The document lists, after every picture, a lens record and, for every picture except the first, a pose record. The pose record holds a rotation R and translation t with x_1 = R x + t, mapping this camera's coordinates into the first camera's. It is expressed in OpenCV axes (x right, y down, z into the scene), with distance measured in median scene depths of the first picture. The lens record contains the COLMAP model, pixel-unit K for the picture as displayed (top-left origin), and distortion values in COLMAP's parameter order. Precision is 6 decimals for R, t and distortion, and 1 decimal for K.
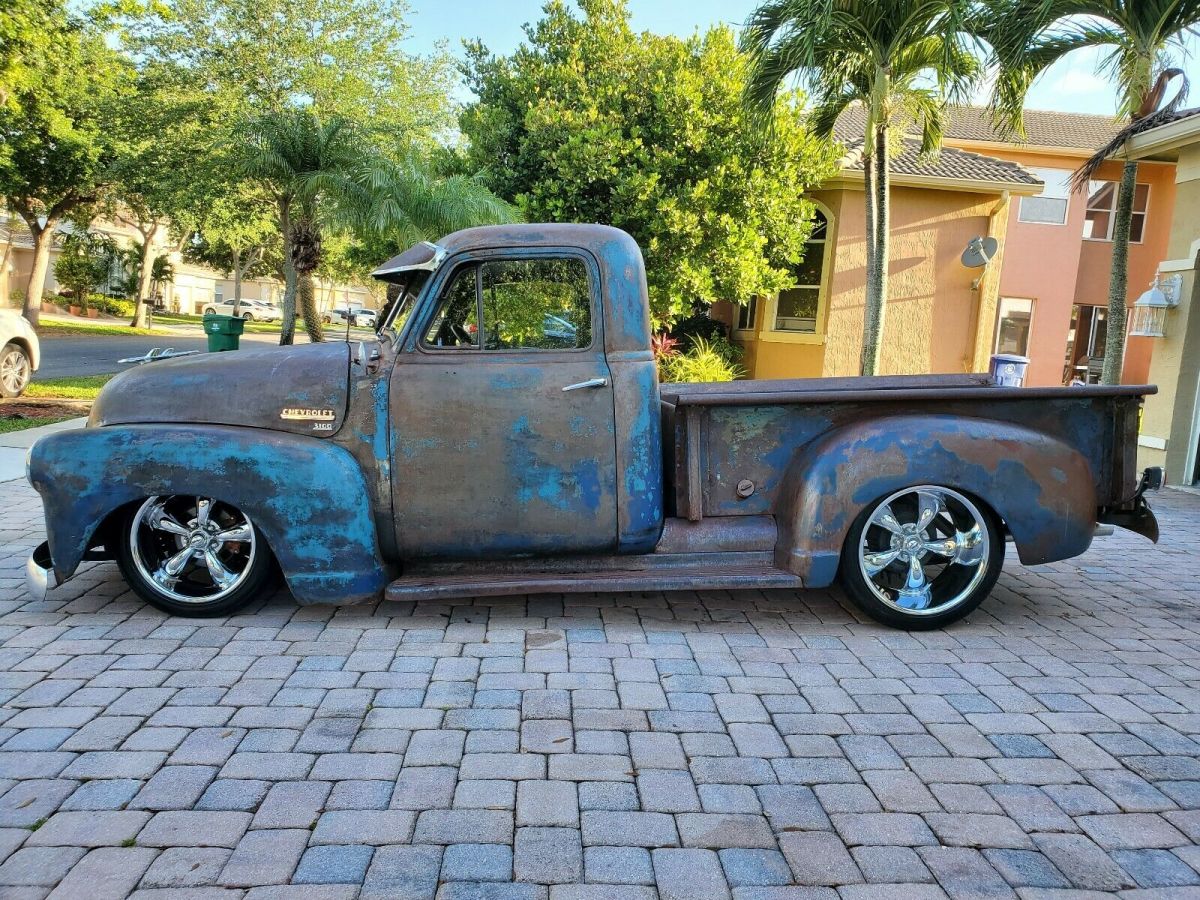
lens RADIAL K [[950.8, 0, 595.7], [0, 950.8, 482.1], [0, 0, 1]] dist [0.004842, 0.006358]
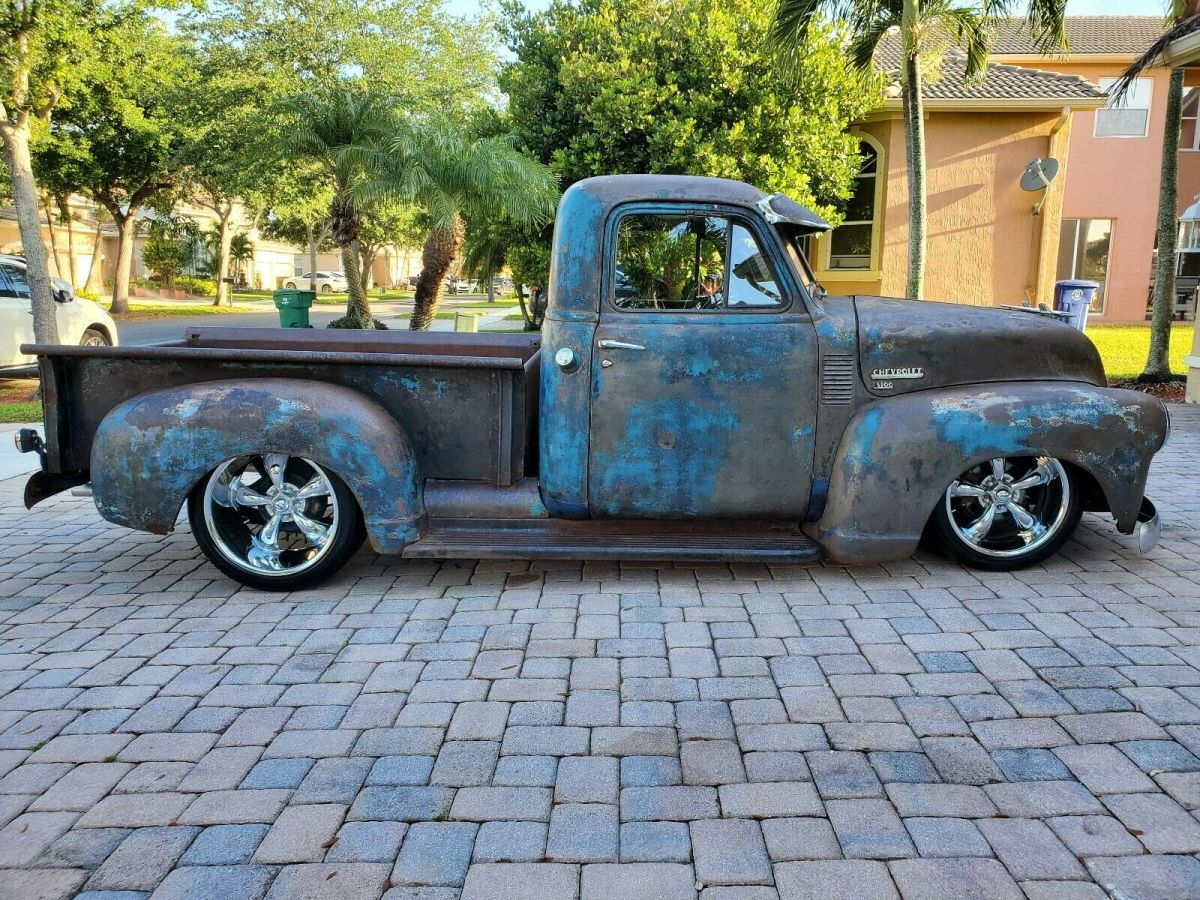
lens RADIAL K [[954.3, 0, 599.2], [0, 954.3, 478.0], [0, 0, 1]] dist [-0.002996, 0.011044]
pose [[0.994877, -0.044732, -0.090660, 0.041338], [0.048685, 0.997936, 0.041877, 0.003143], [0.088599, -0.046076, 0.995001, -0.016363]]
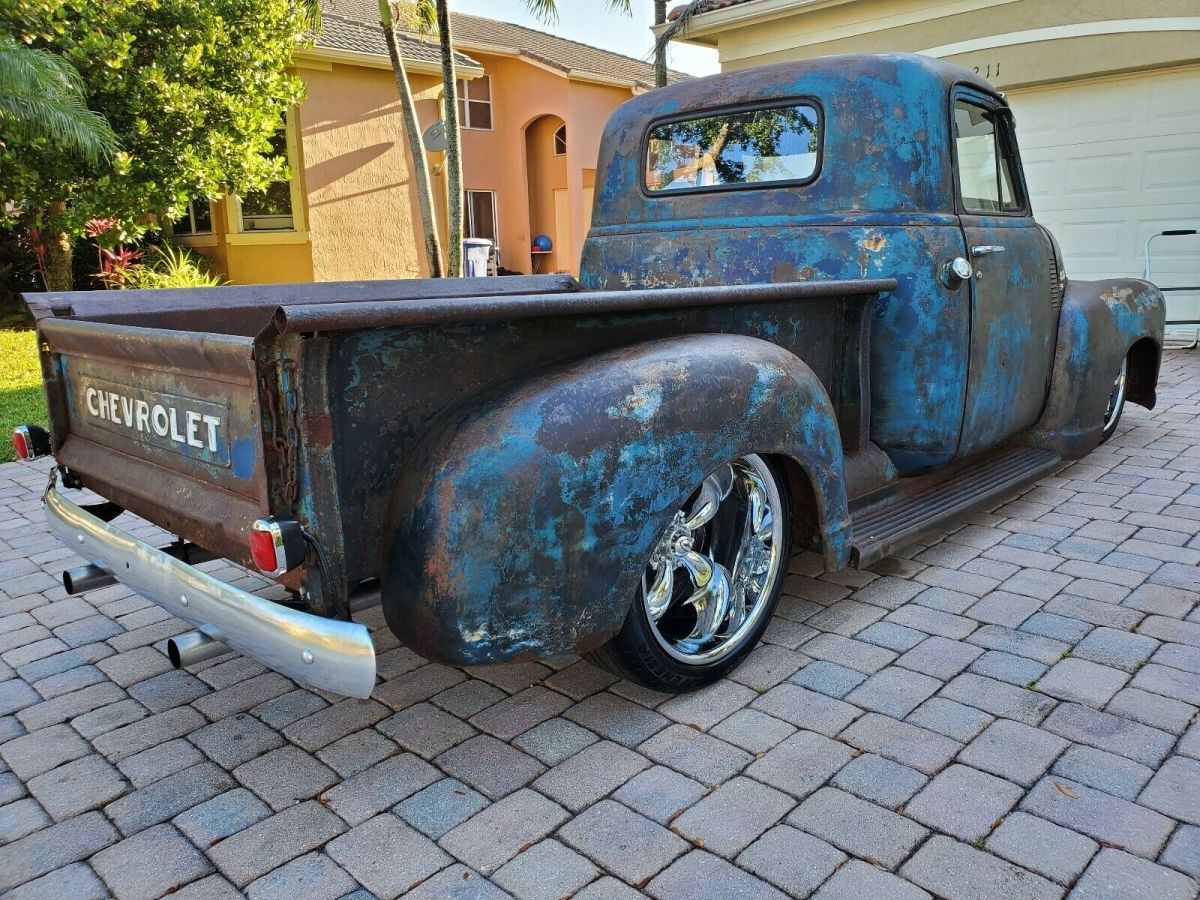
lens RADIAL K [[964.9, 0, 600.0], [0, 964.9, 450.0], [0, 0, 1]] dist [-0.000201, 0.032713]
pose [[0.733054, -0.223036, 0.642563, -0.237963], [0.181559, 0.974594, 0.131158, -0.028458], [-0.655491, 0.020517, 0.754924, 0.161471]]
